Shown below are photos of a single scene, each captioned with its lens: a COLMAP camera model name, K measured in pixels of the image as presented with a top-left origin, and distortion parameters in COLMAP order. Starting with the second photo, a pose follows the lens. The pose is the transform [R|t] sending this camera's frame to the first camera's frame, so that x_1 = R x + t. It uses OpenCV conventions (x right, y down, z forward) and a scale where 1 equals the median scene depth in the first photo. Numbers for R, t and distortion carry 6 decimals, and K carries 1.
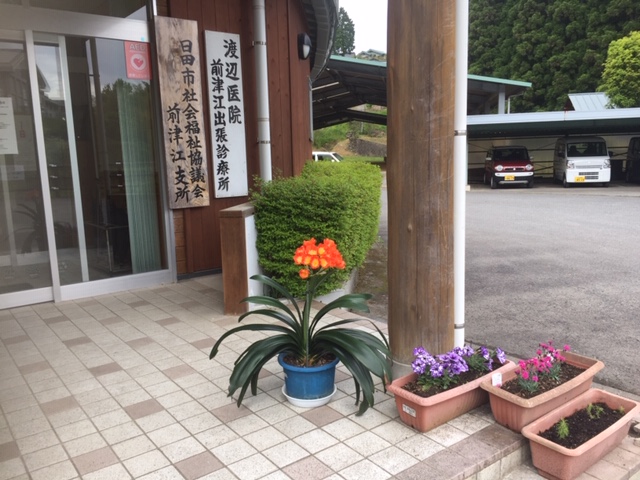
lens RADIAL K [[548.8, 0, 319.7], [0, 548.8, 240.0], [0, 0, 1]] dist [0.041036, -0.011581]
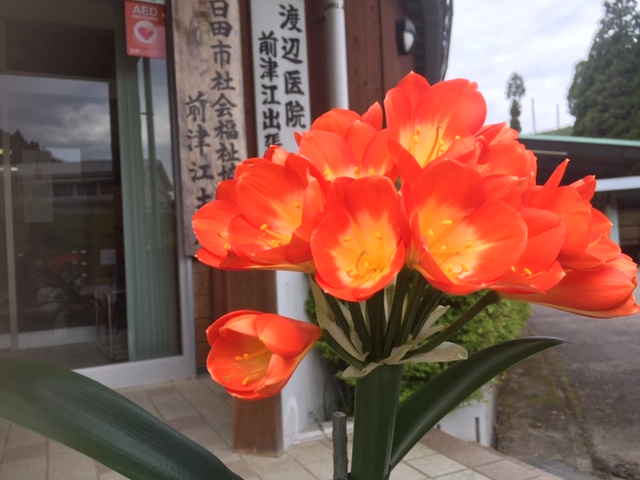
lens RADIAL K [[548.8, 0, 323.4], [0, 548.8, 243.5], [0, 0, 1]] dist [0.041036, -0.011581]
pose [[0.980337, -0.022125, -0.196086, 0.001951], [-0.009705, 0.987086, -0.159898, 0.027051], [0.197092, 0.158657, 0.967462, 0.423465]]
